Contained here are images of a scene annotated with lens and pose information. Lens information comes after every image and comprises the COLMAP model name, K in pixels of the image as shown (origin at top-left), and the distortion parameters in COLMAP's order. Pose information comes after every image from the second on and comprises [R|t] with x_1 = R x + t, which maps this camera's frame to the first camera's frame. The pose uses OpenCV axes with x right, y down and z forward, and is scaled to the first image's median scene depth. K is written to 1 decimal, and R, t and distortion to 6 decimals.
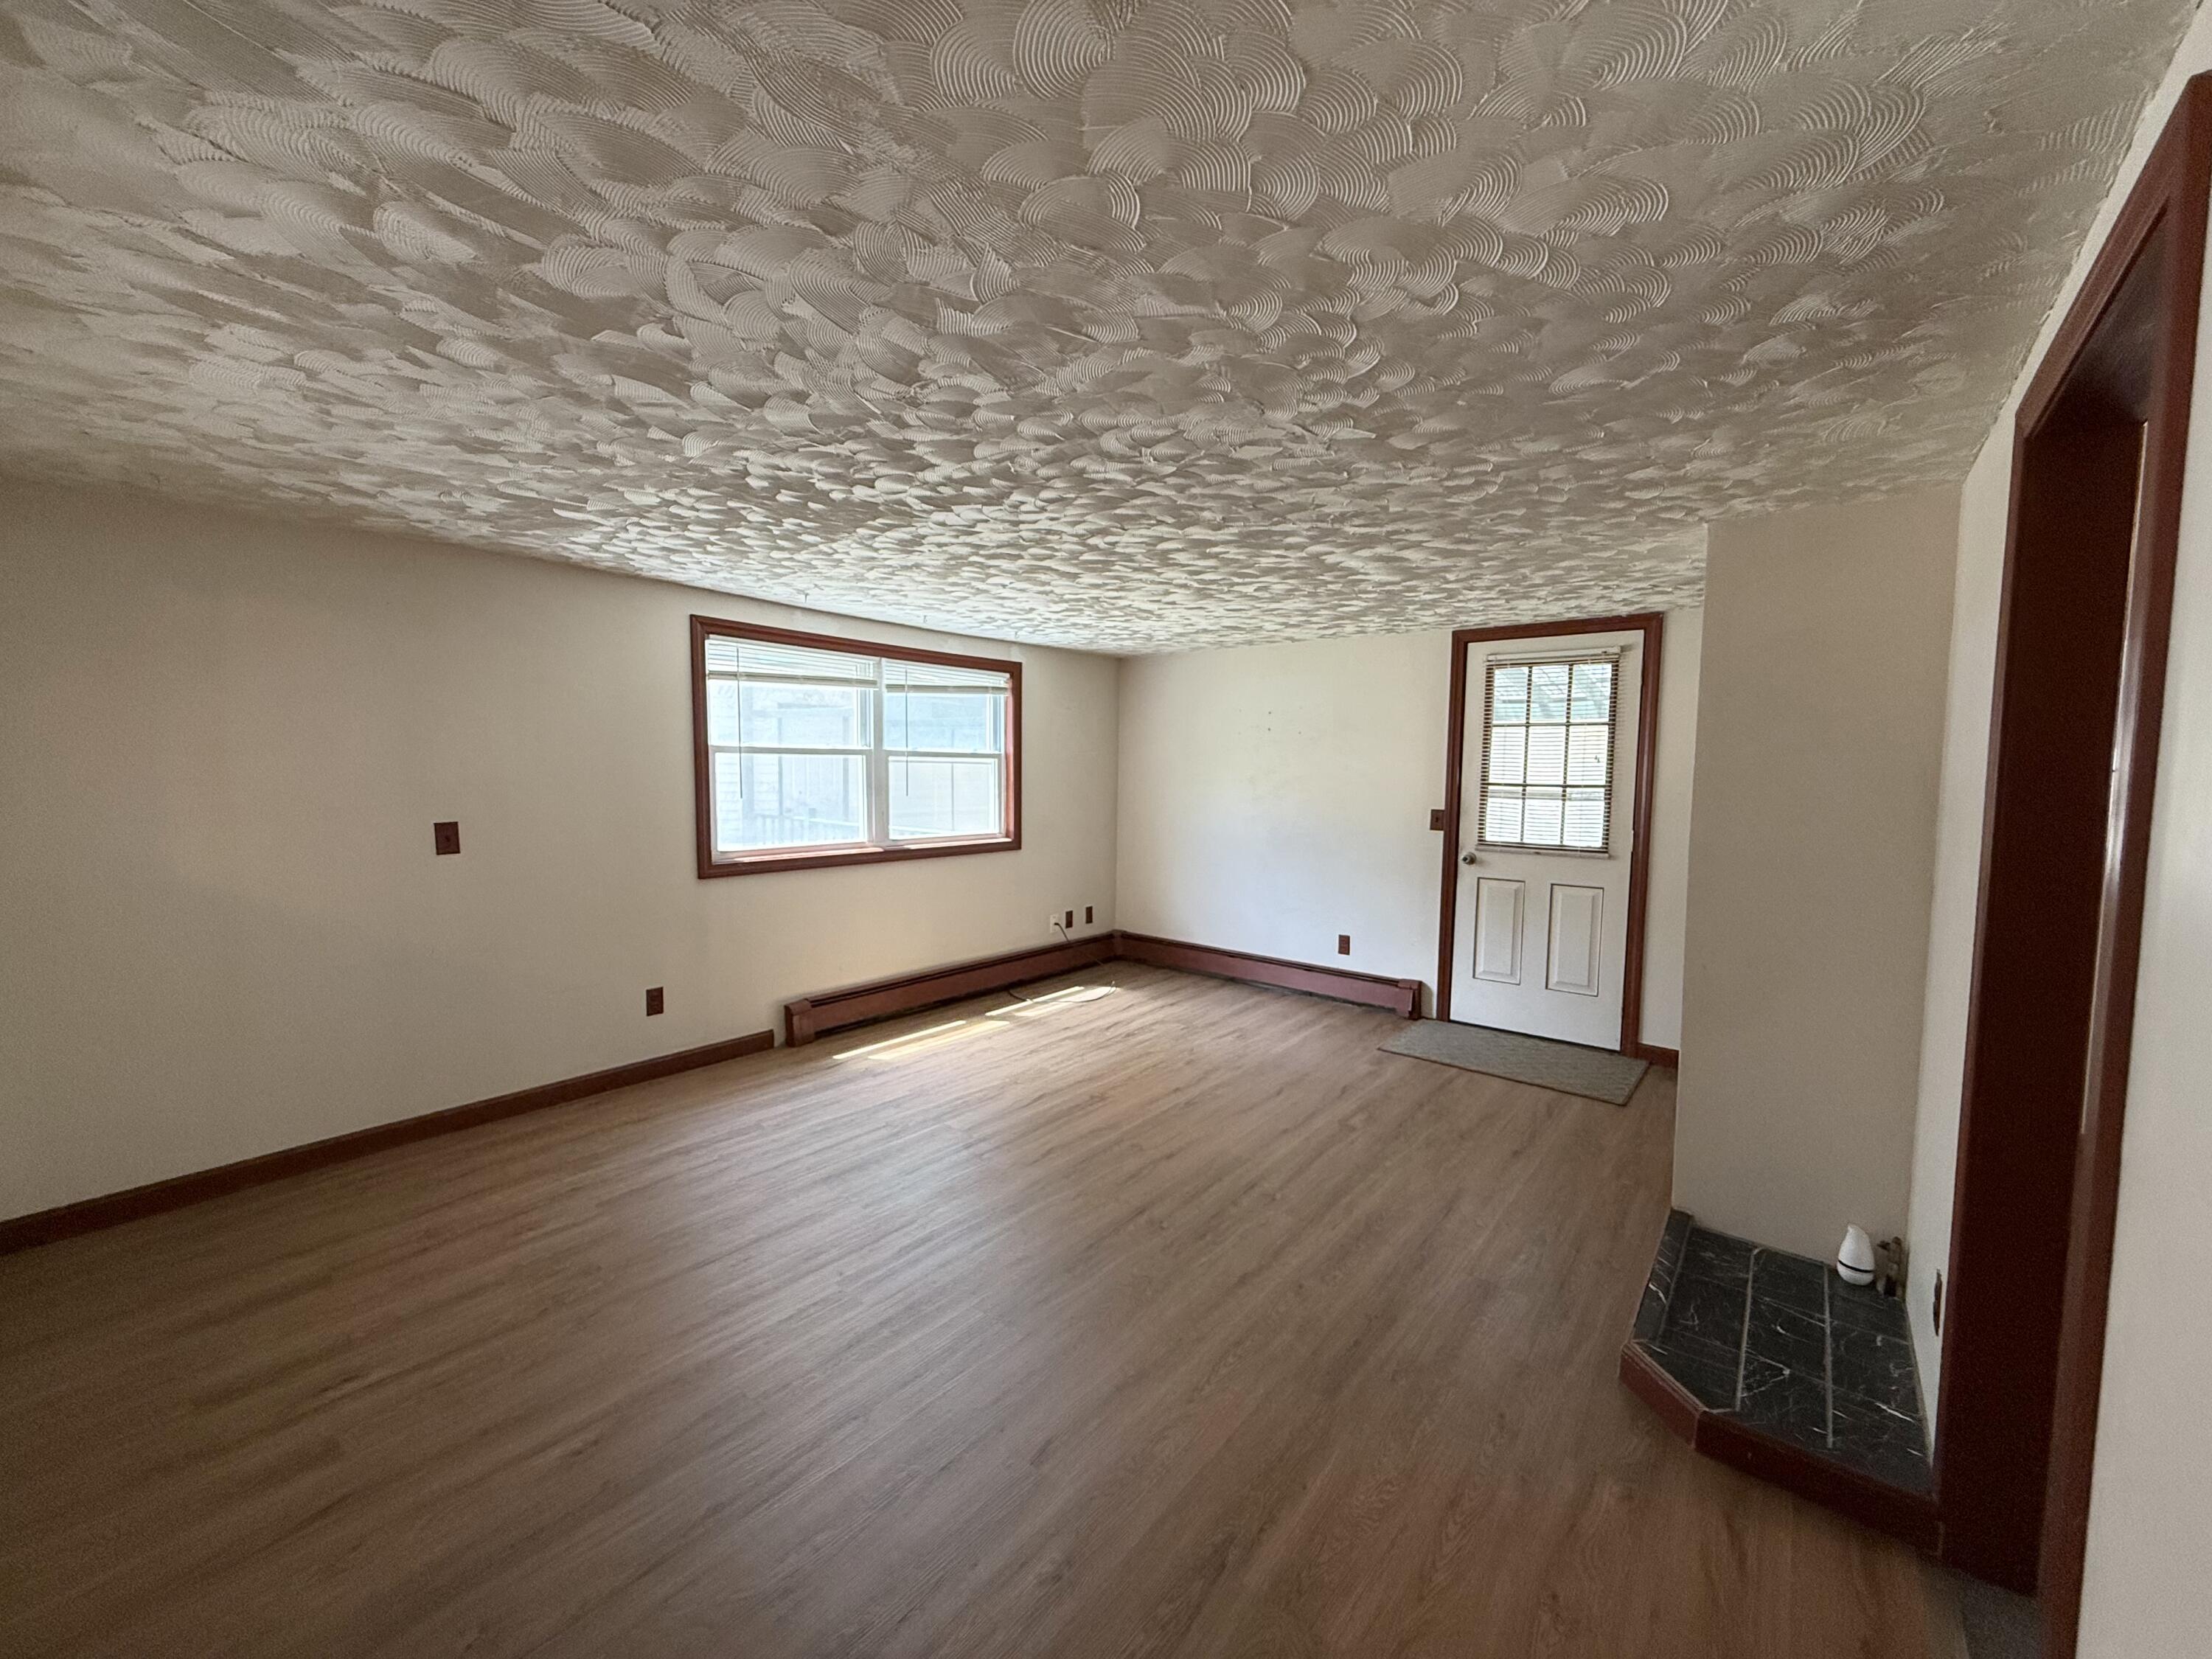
lens RADIAL K [[882.8, 0, 1104.0], [0, 882.8, 833.1], [0, 0, 1]] dist [0.000842, 0.000586]
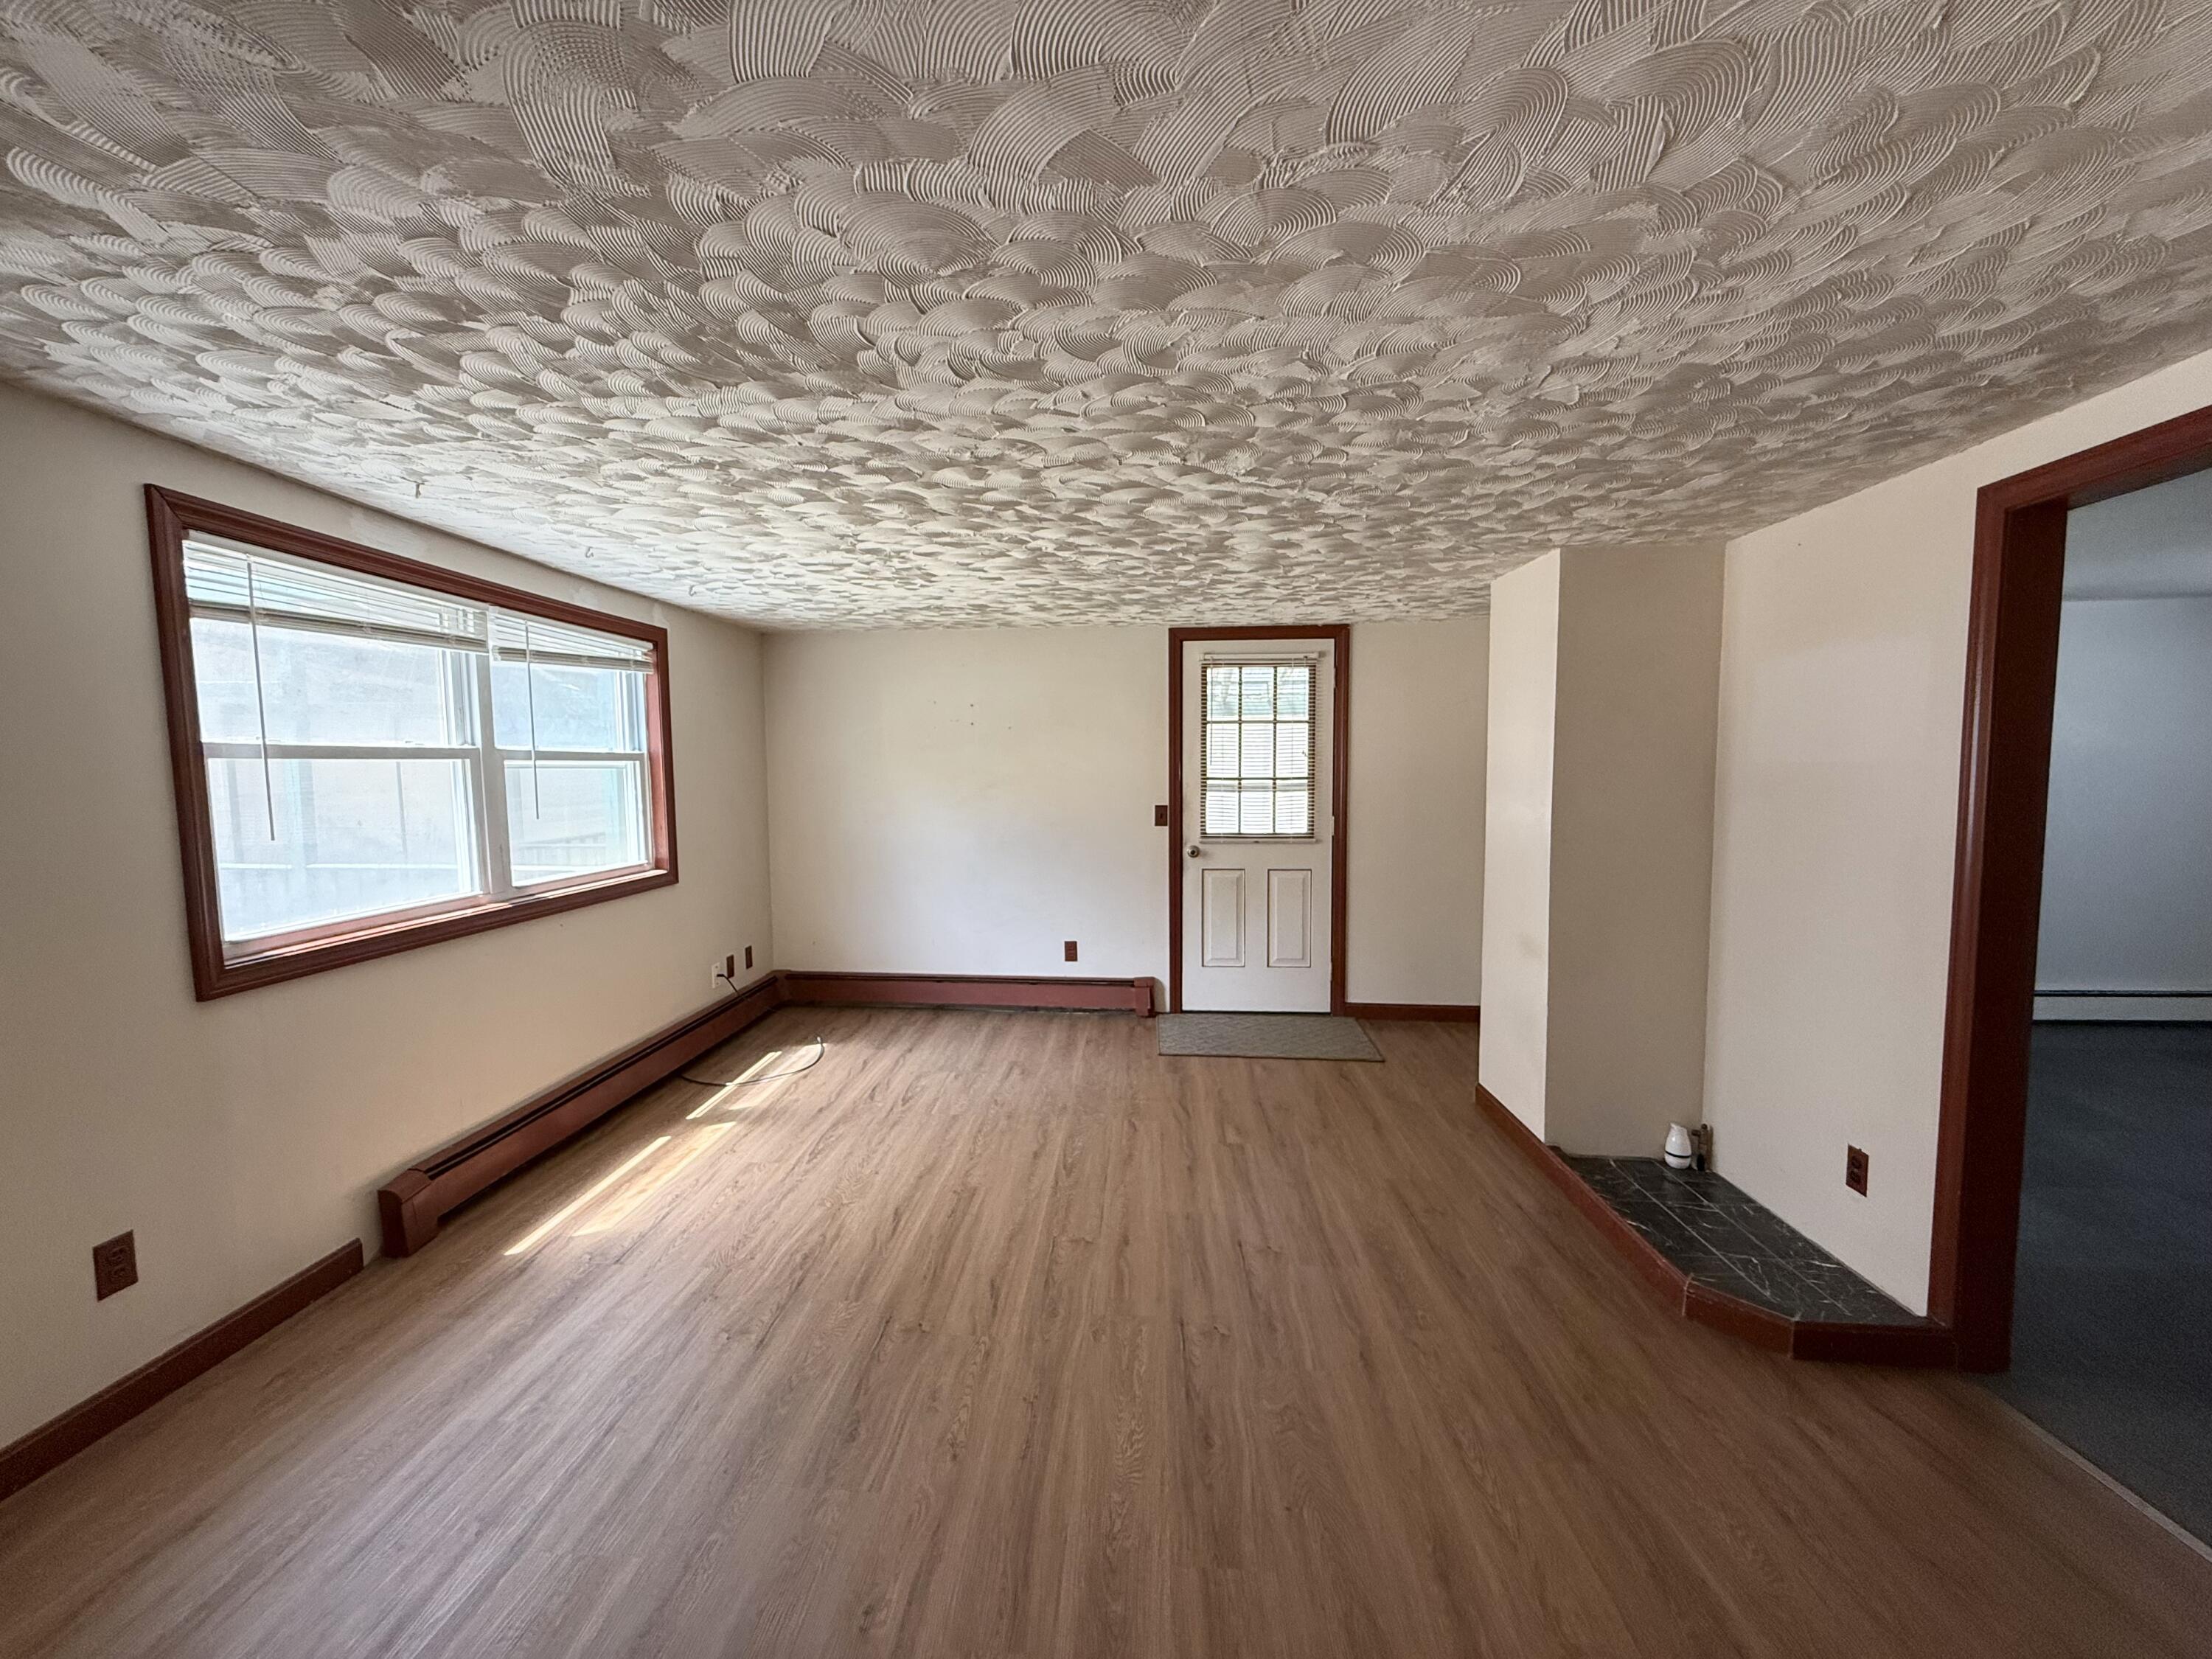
lens RADIAL K [[882.8, 0, 1106.2], [0, 882.8, 832.6], [0, 0, 1]] dist [0.000842, 0.000586]
pose [[0.814985, -0.060726, 0.576292, -0.278772], [0.057995, 0.998048, 0.023154, -0.024488], [-0.576573, 0.014552, 0.816916, 0.234987]]
